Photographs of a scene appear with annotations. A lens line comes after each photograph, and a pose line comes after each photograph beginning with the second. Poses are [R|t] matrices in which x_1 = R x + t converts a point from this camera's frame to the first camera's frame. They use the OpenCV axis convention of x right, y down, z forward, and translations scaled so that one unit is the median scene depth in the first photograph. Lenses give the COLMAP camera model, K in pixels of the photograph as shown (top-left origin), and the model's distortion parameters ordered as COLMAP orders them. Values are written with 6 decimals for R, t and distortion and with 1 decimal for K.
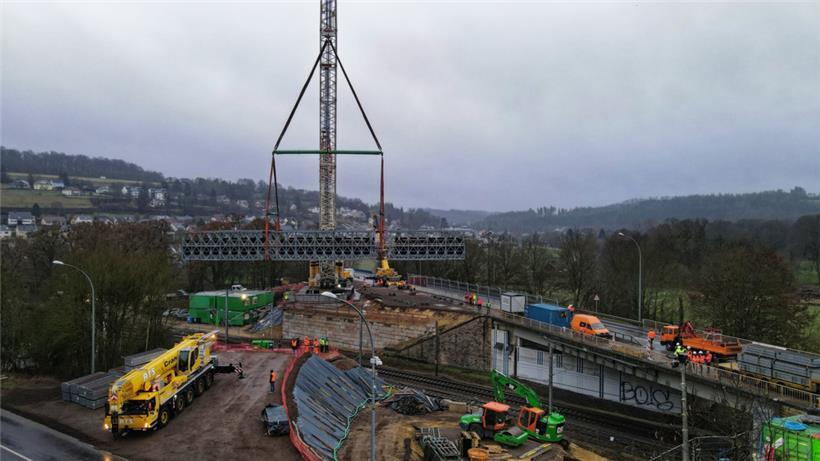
lens RADIAL K [[600.3, 0, 412.6], [0, 600.3, 229.7], [0, 0, 1]] dist [-0.000512, 0.032533]
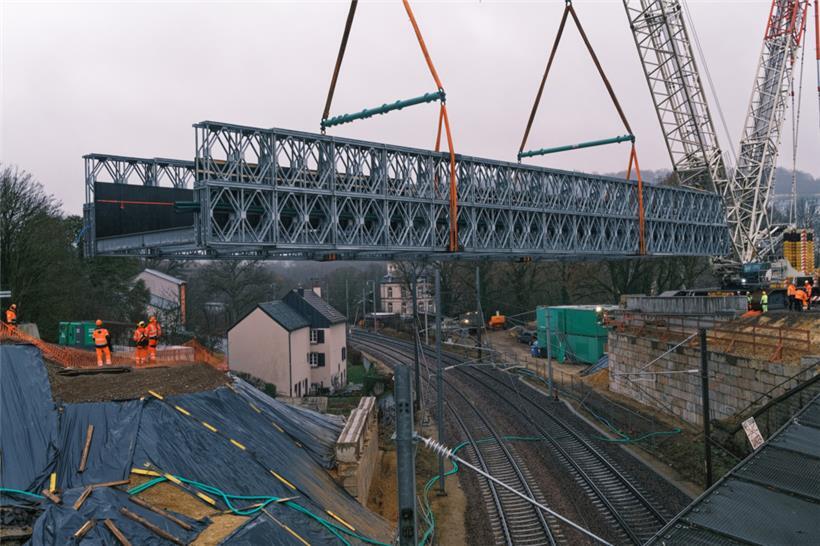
lens RADIAL K [[833.4, 0, 407.5], [0, 833.4, 270.1], [0, 0, 1]] dist [-0.012128, 0.000000]
pose [[0.602885, -0.031974, -0.797187, 0.190750], [0.027309, 0.999438, -0.019433, 0.086013], [0.797360, -0.010055, 0.603420, 0.427776]]
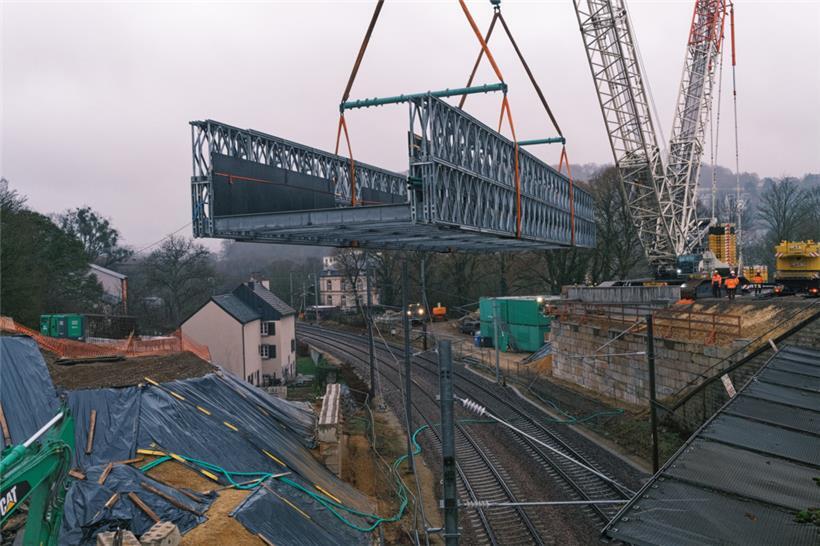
lens RADIAL K [[833.4, 0, 411.1], [0, 833.4, 270.5], [0, 0, 1]] dist [-0.012128, 0.000000]
pose [[0.669242, -0.028758, -0.742488, 0.197506], [0.033836, 0.999394, -0.008210, 0.086188], [0.742274, -0.019629, 0.669809, 0.403567]]
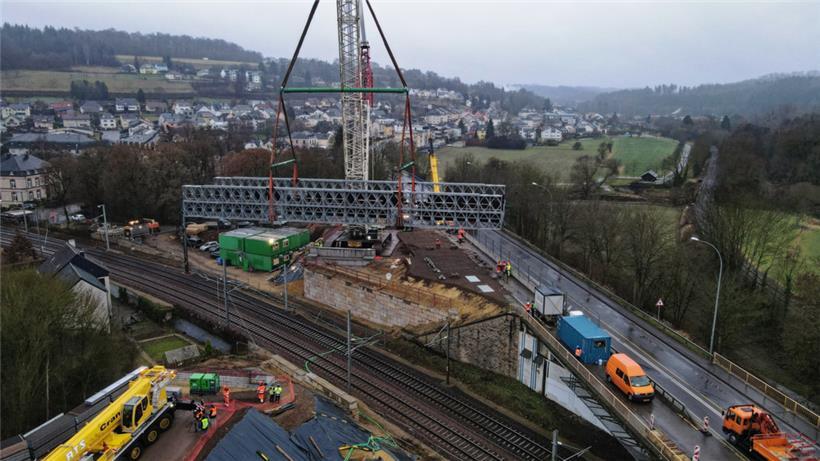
lens RADIAL K [[600.3, 0, 413.4], [0, 600.3, 227.4], [0, 0, 1]] dist [-0.000512, 0.032533]
pose [[0.985104, 0.040002, -0.167239, 0.083919], [-0.005474, 0.979368, 0.202011, -0.093957], [0.171870, -0.198087, 0.964999, 0.153960]]
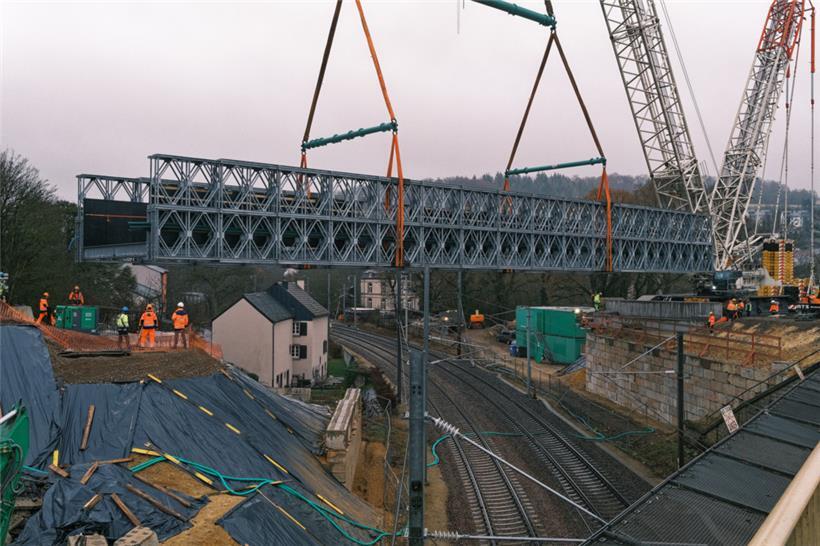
lens RADIAL K [[833.4, 0, 408.7], [0, 833.4, 271.1], [0, 0, 1]] dist [-0.012128, 0.000000]
pose [[0.625422, -0.007110, -0.780254, 0.195632], [-0.006074, 0.999884, -0.013980, 0.086380], [0.780263, 0.013482, 0.625306, 0.417964]]
